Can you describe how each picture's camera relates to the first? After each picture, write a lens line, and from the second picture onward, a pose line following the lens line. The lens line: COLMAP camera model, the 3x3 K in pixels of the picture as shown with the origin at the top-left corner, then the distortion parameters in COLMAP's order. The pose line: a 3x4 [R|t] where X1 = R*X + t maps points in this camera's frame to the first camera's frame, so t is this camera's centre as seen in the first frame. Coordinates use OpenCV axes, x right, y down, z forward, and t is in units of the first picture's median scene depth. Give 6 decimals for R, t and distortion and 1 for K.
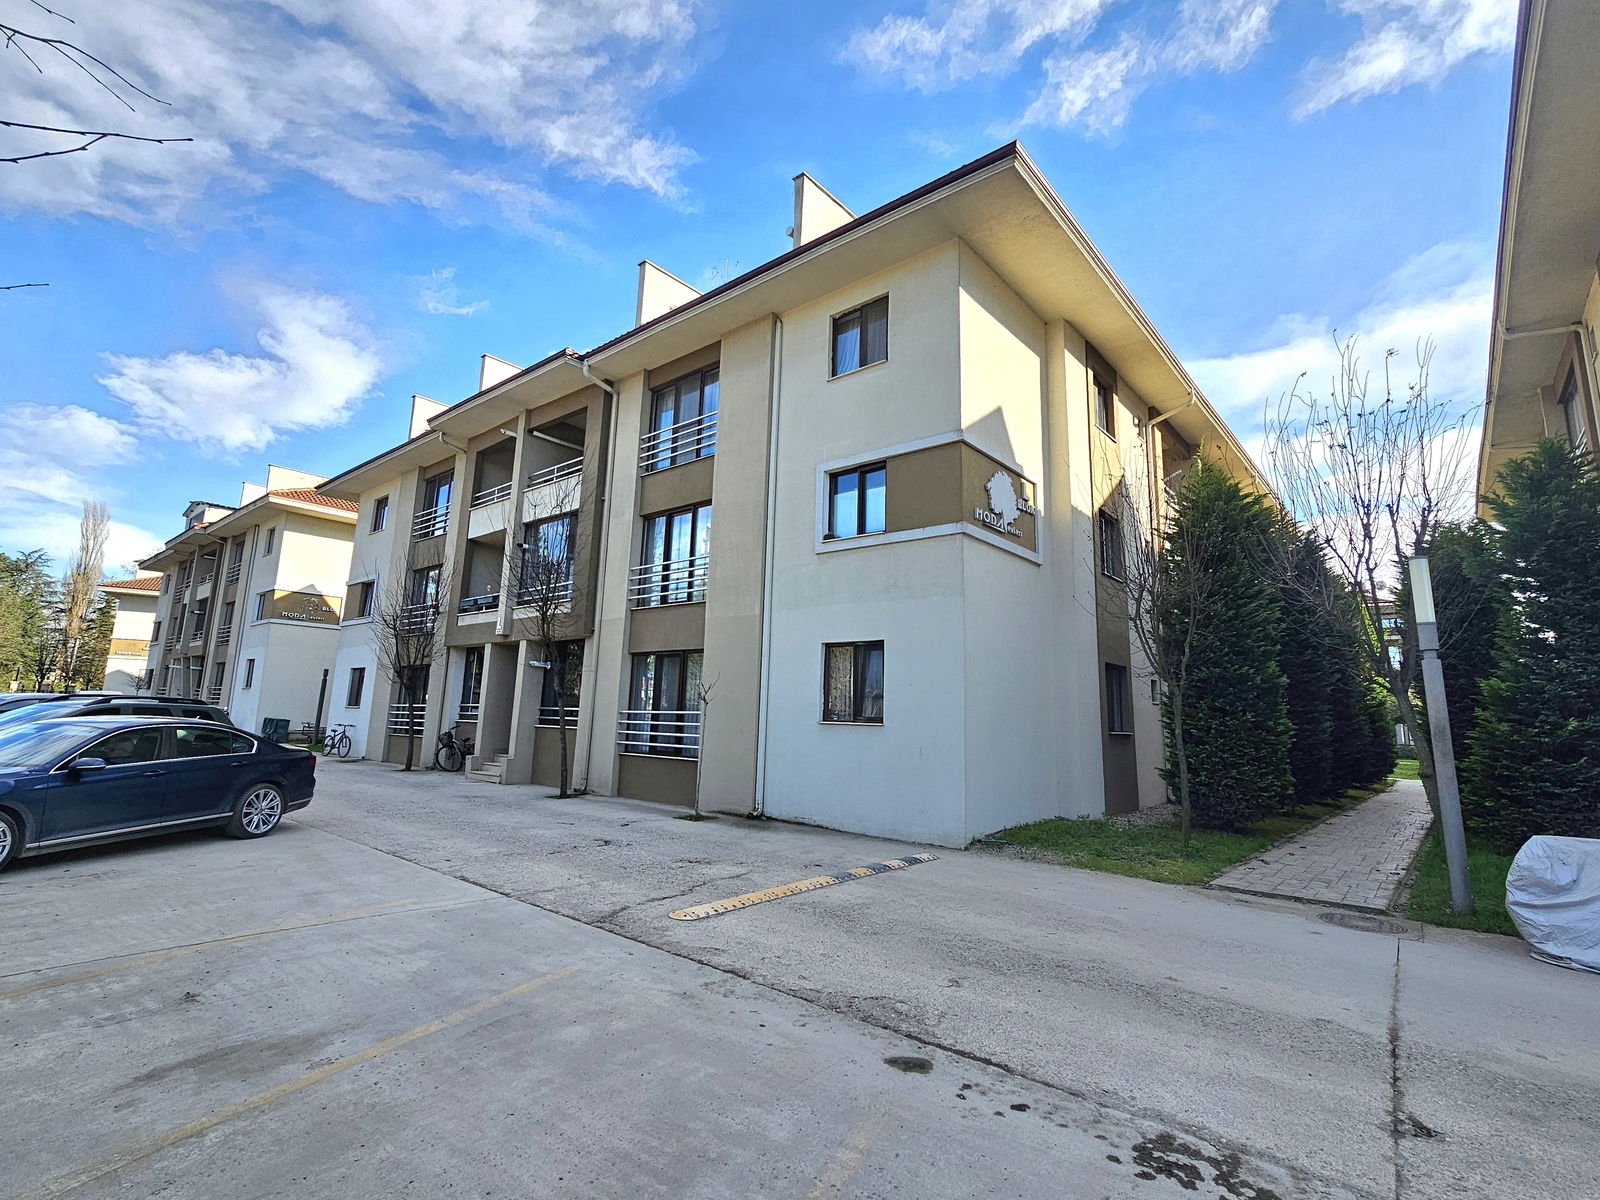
lens RADIAL K [[748.7, 0, 806.6], [0, 748.7, 581.7], [0, 0, 1]] dist [-0.005723, 0.002753]
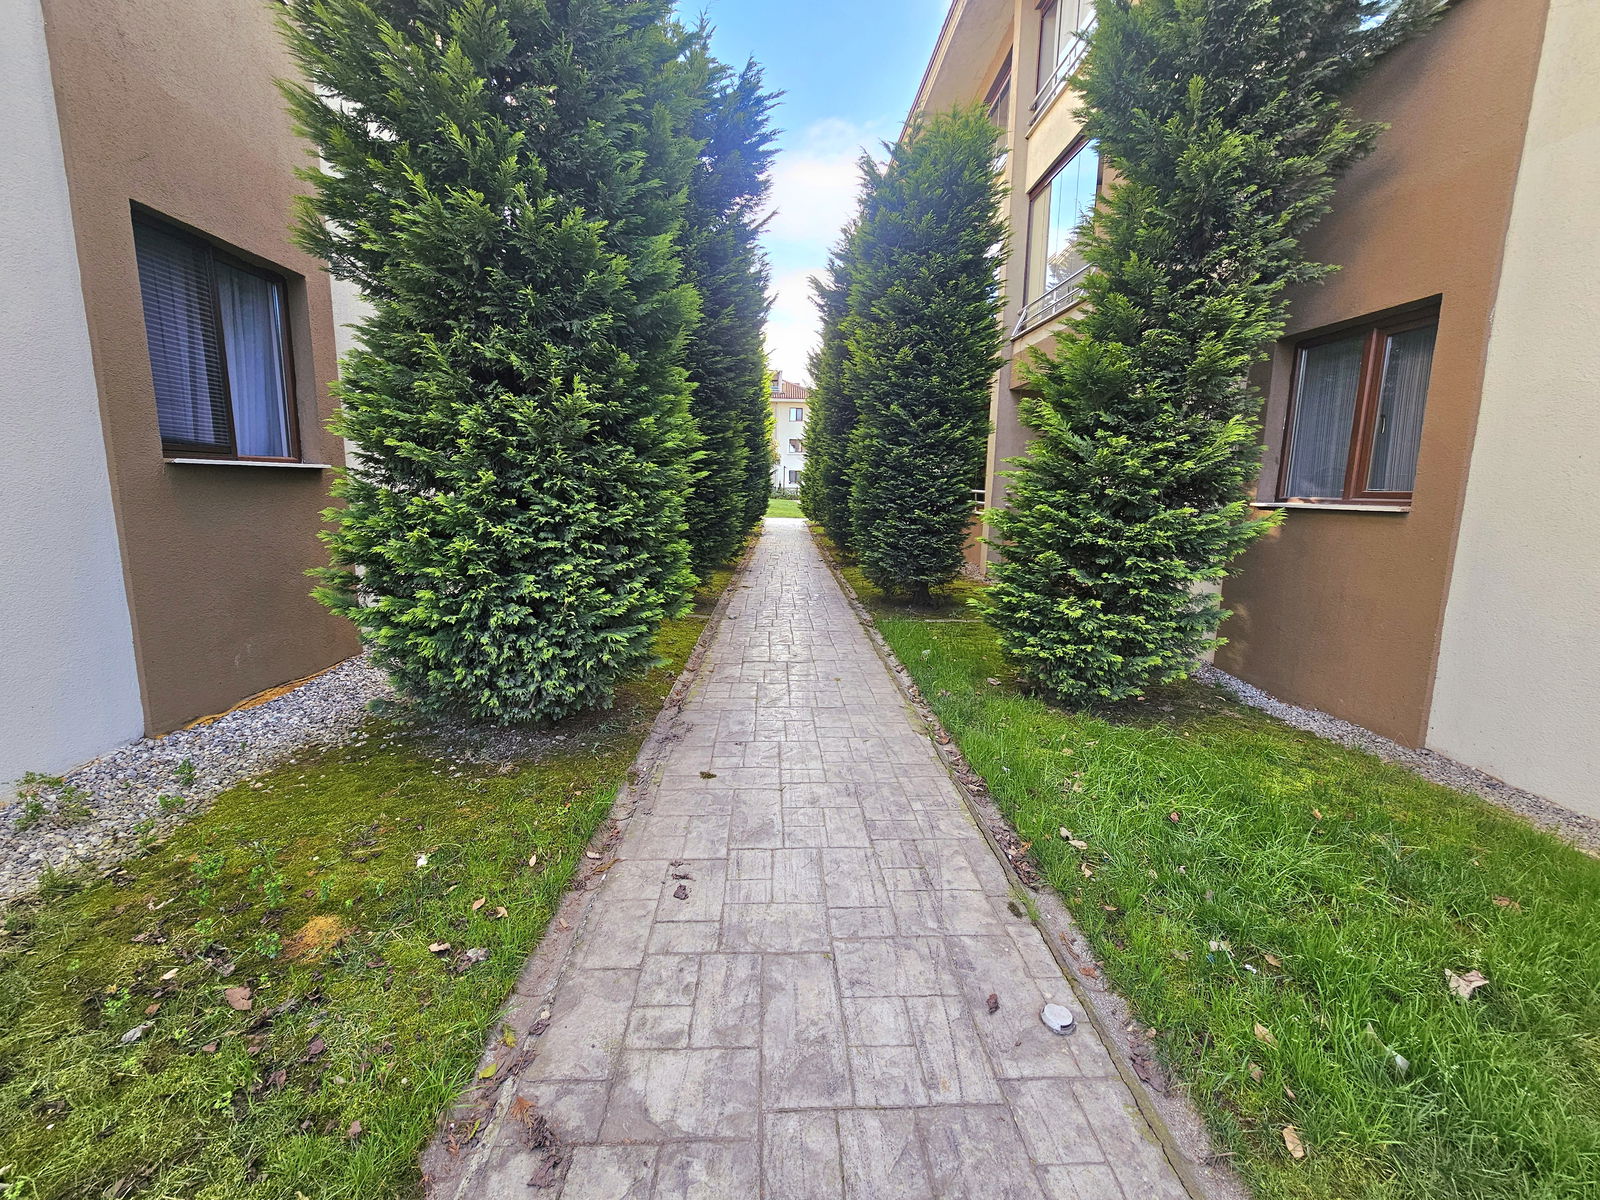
lens RADIAL K [[653.5, 0, 786.4], [0, 653.5, 577.4], [0, 0, 1]] dist [-0.002236, 0.000153]
pose [[0.752046, -0.108499, 0.650119, 0.472876], [-0.117305, 0.948578, 0.294005, 0.161992], [-0.648588, -0.297367, 0.700647, 0.740107]]
